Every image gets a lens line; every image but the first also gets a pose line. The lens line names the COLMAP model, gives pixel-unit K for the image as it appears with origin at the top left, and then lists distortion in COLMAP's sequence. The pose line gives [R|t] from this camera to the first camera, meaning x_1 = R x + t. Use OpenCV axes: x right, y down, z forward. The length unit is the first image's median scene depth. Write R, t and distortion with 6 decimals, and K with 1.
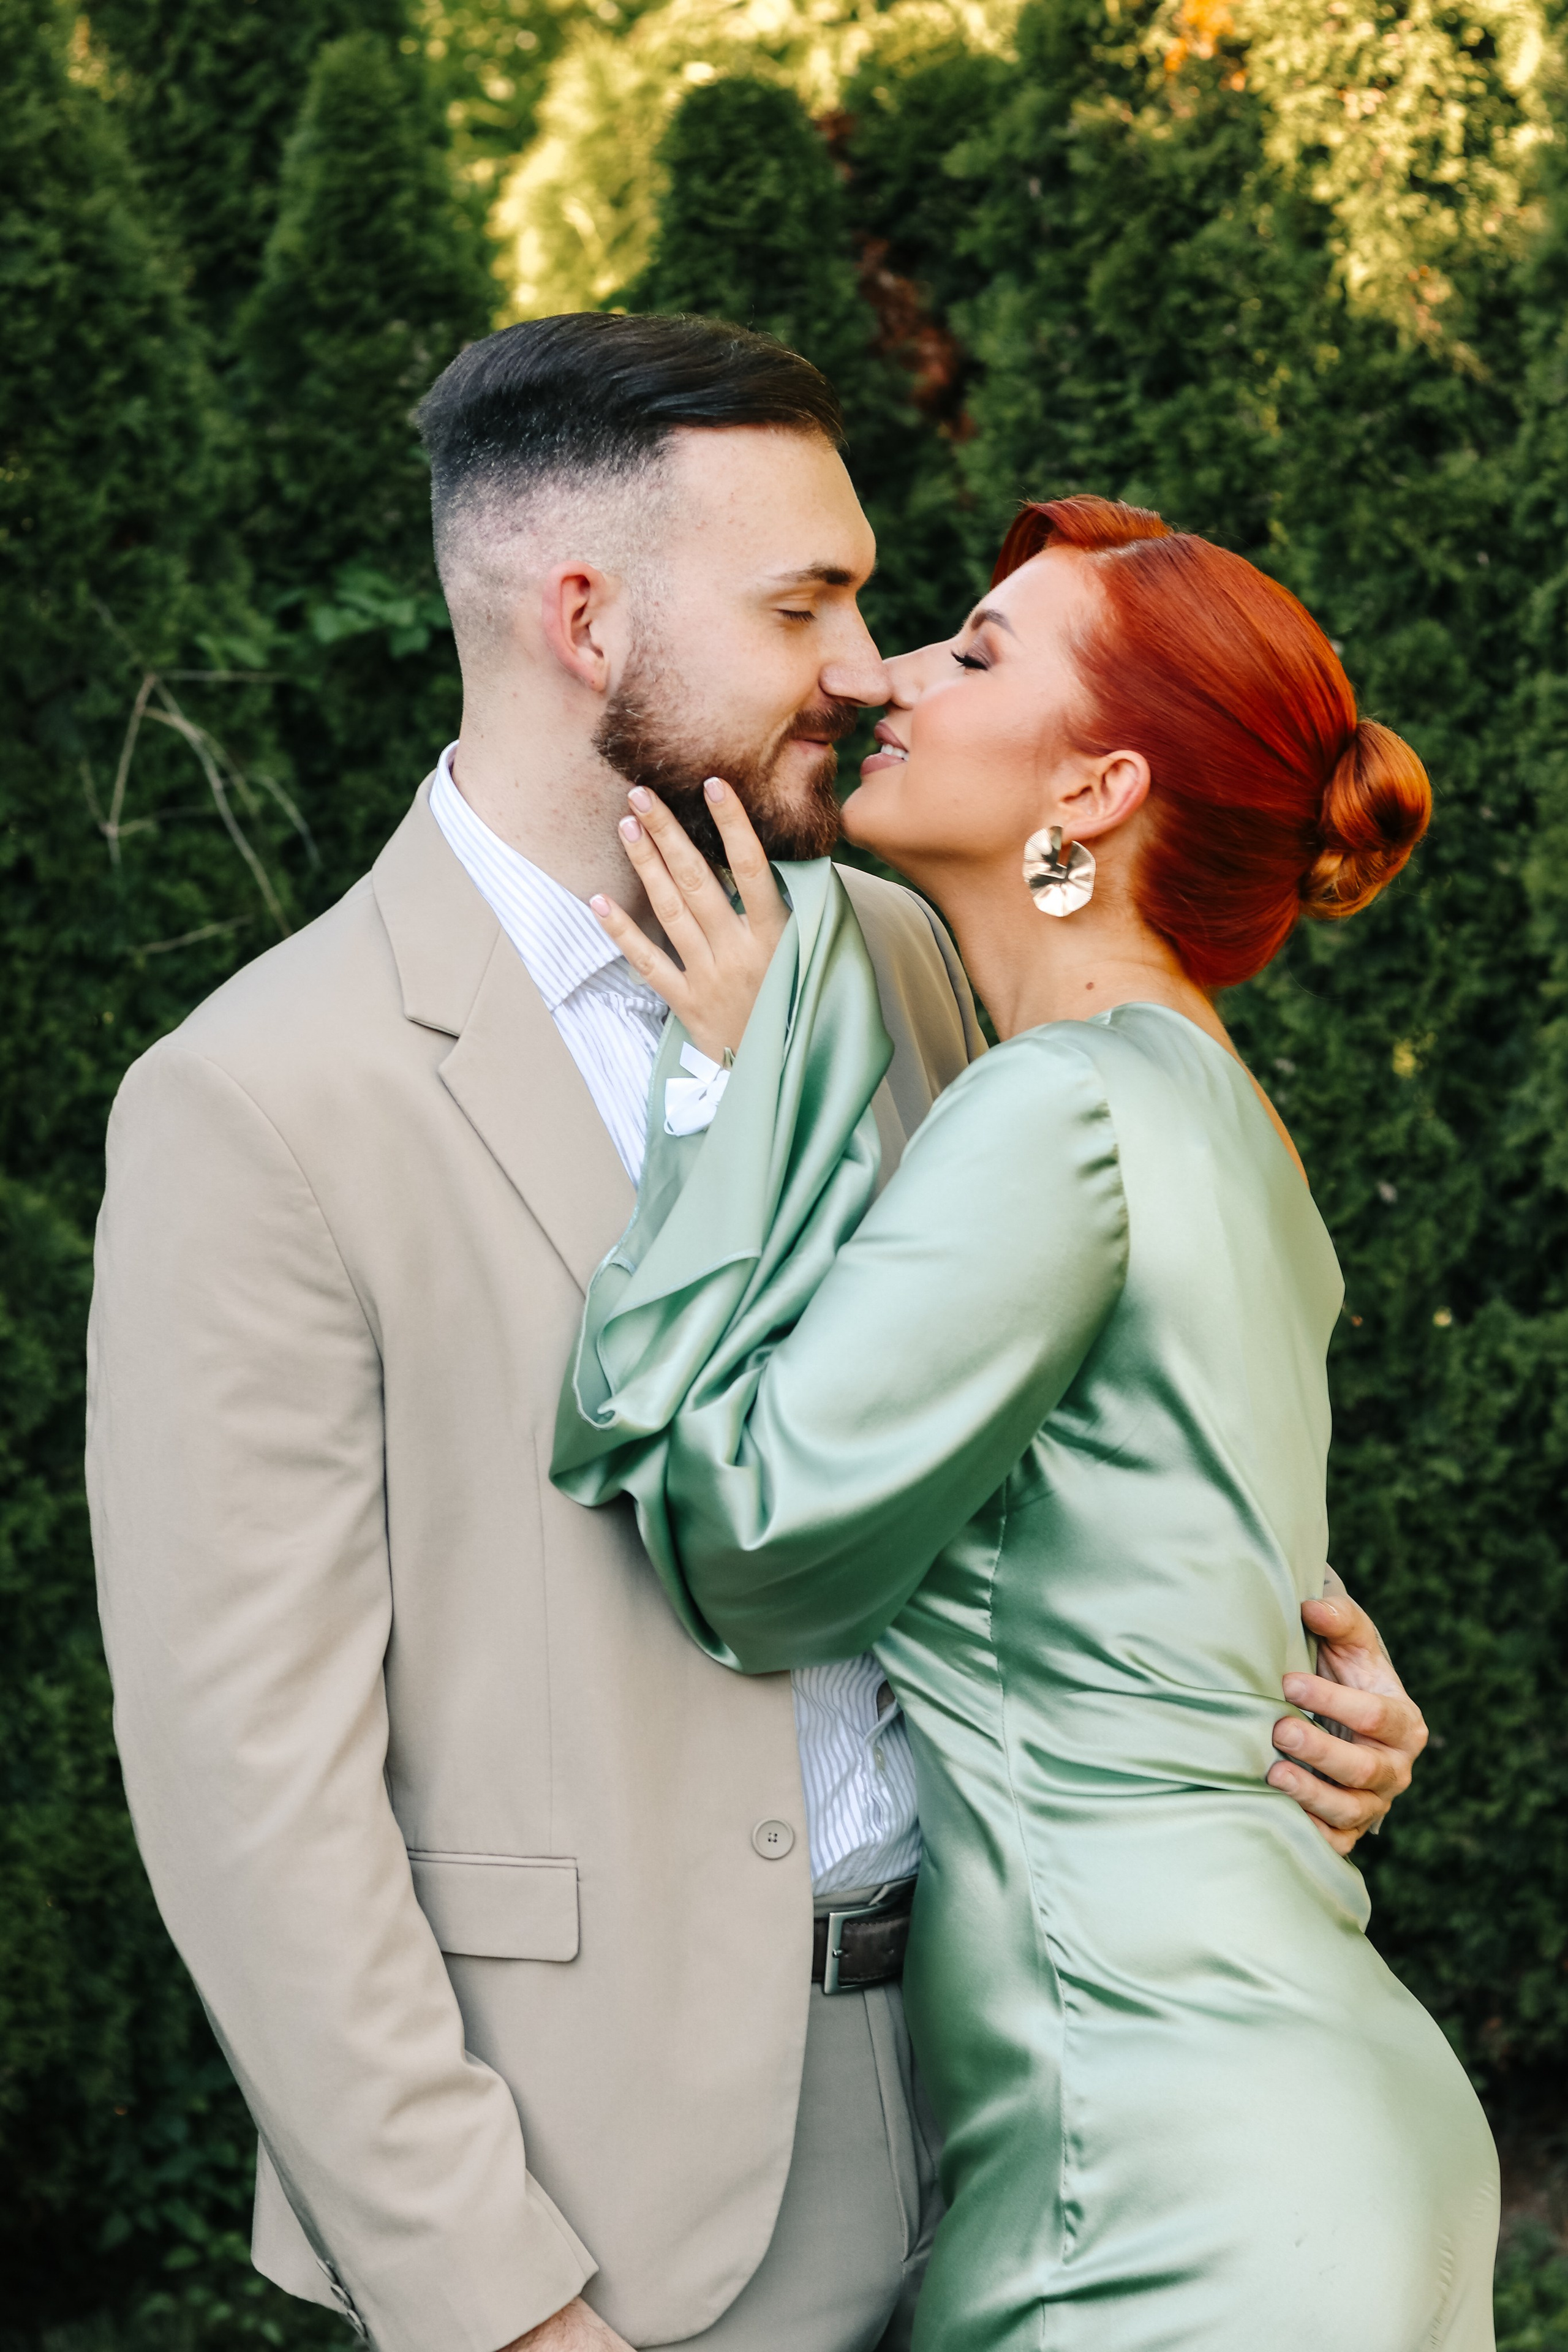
lens RADIAL K [[5247.0, 0, 780.7], [0, 5247.0, 1169.3], [0, 0, 1]] dist [-0.054366, -0.505355]
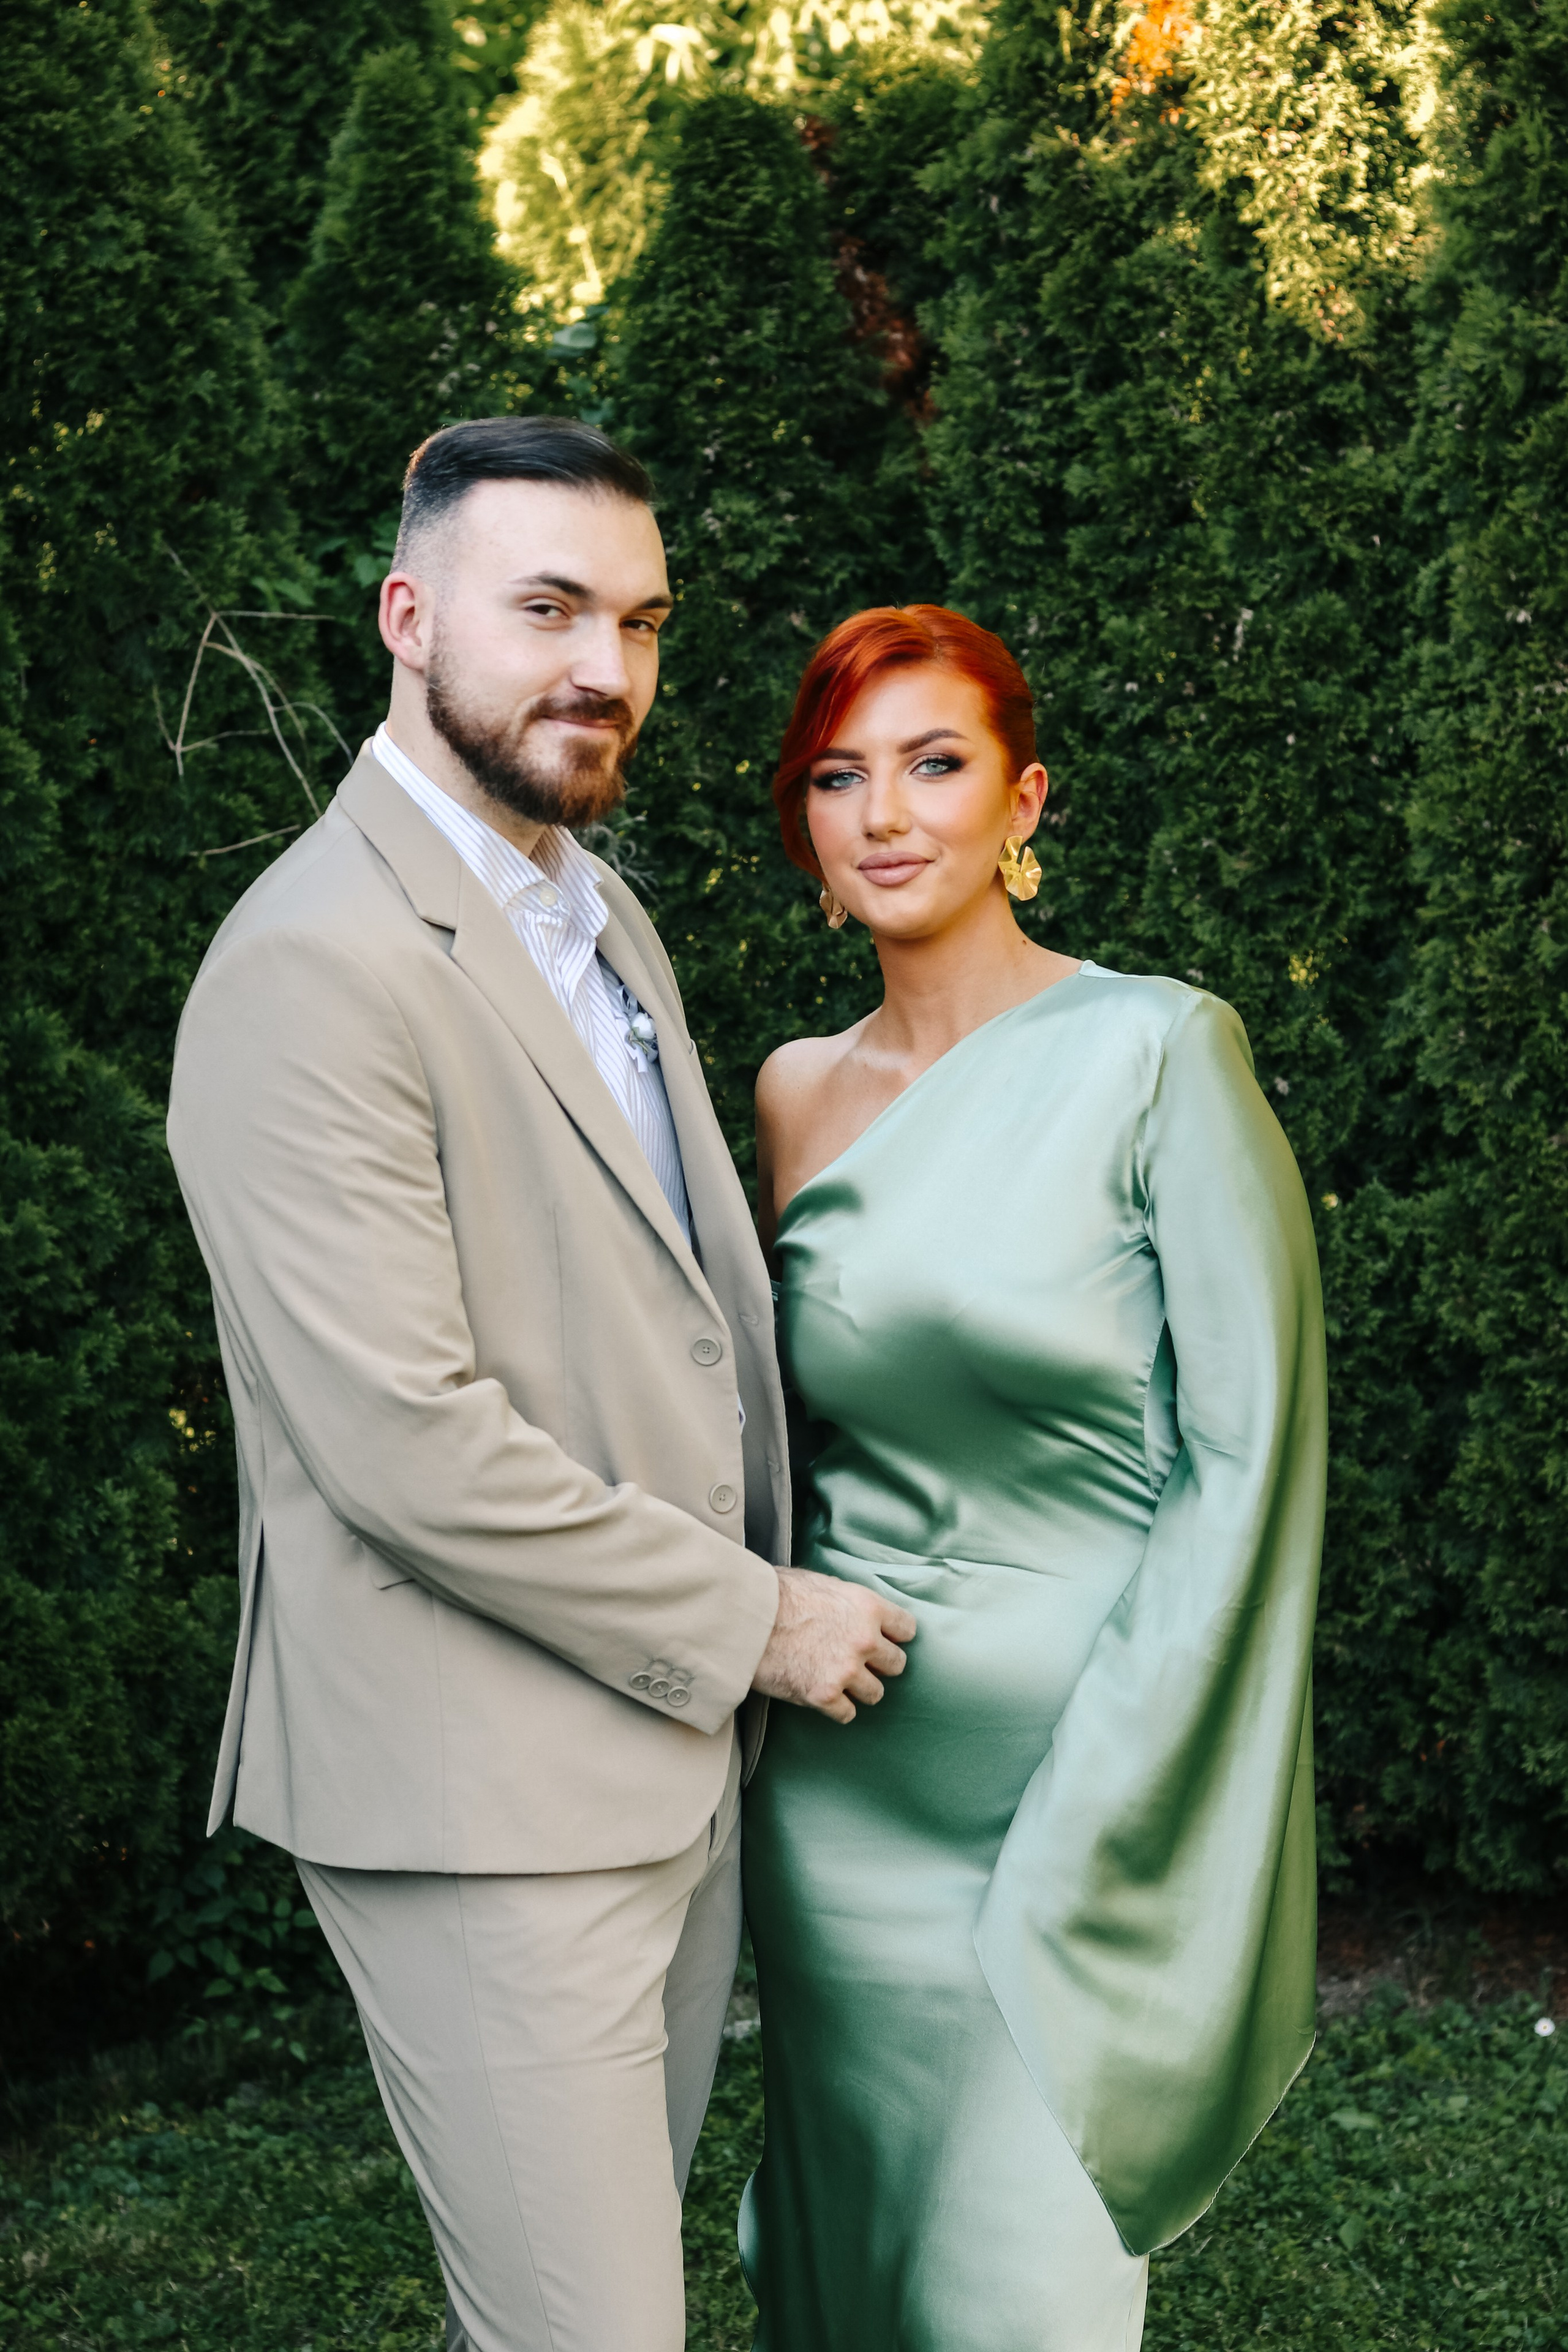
lens RADIAL K [[5265.4, 0, 784.2], [0, 5265.4, 1181.2], [0, 0, 1]] dist [-0.076519, -0.290722]
pose [[0.999614, 0.020160, 0.019107, -0.015489], [-0.020549, 0.999581, 0.020406, 0.003875], [-0.018688, -0.020791, 0.999609, -0.155401]]
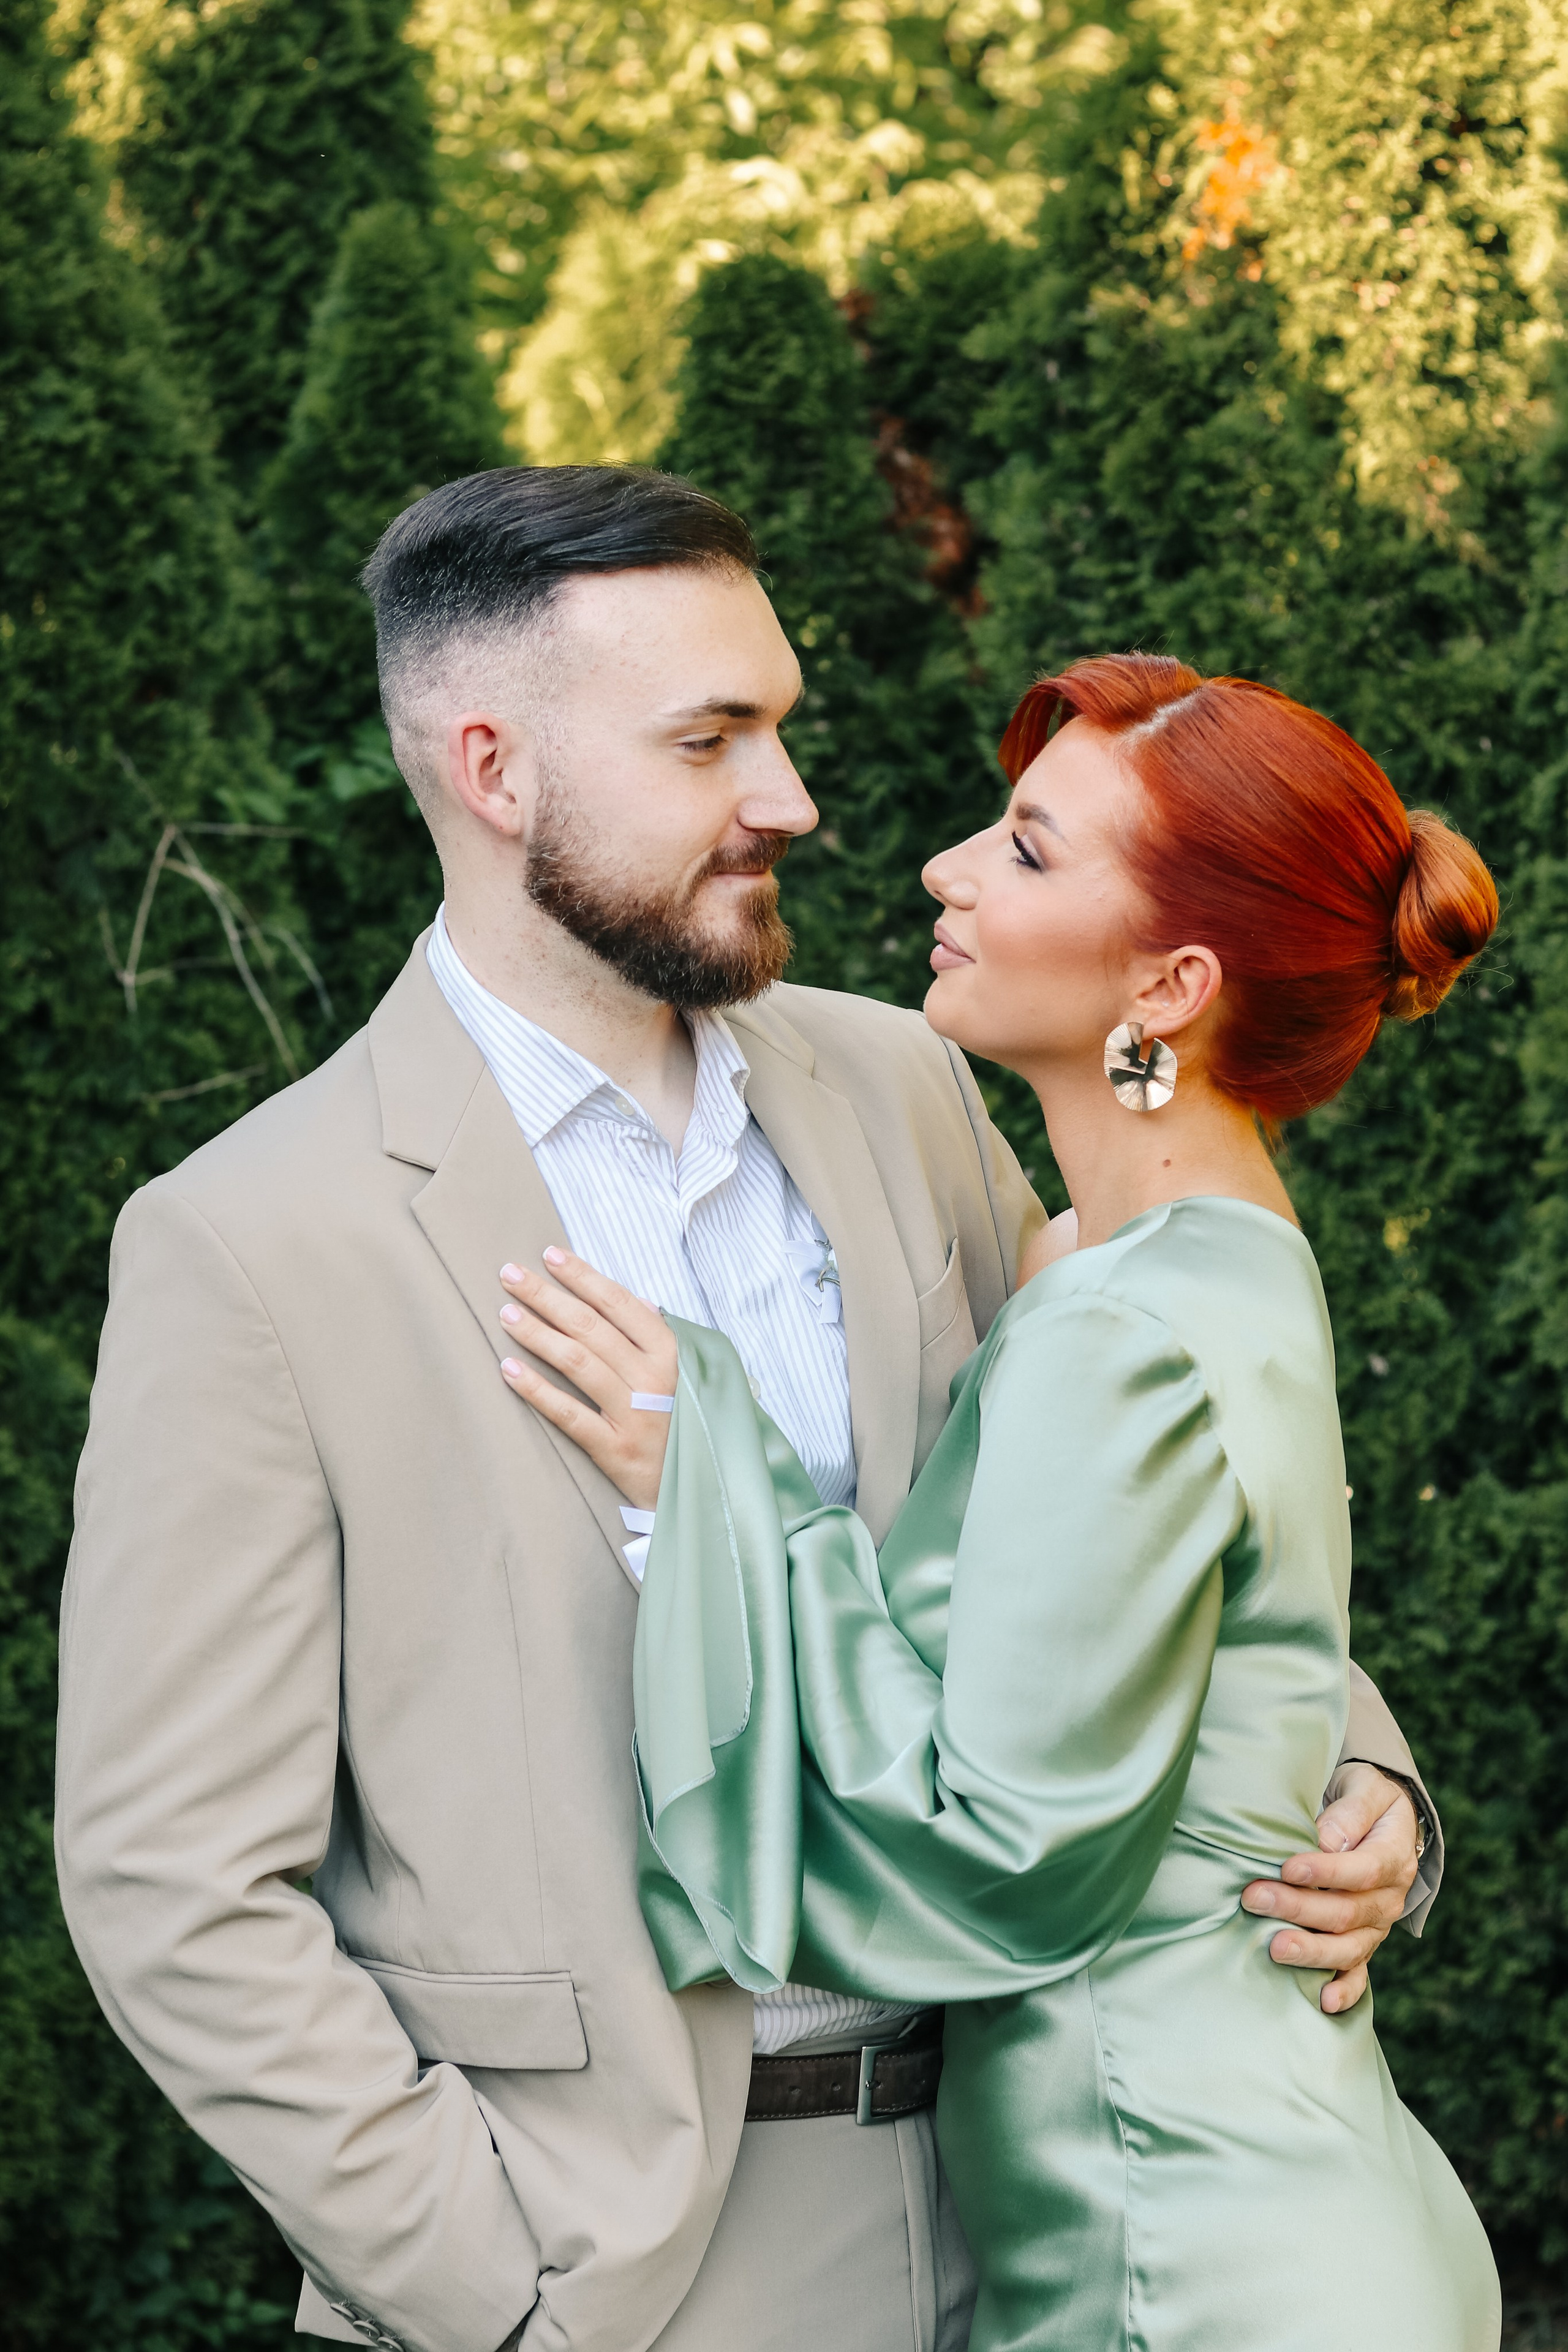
lens RADIAL K [[5265.4, 0, 784.2], [0, 5265.4, 1181.2], [0, 0, 1]] dist [-0.076519, -0.290722]
pose [[0.999696, 0.023957, 0.005798, -0.005868], [-0.023761, 0.999210, -0.031846, 0.003900], [-0.006556, 0.031699, 0.999476, -0.017065]]
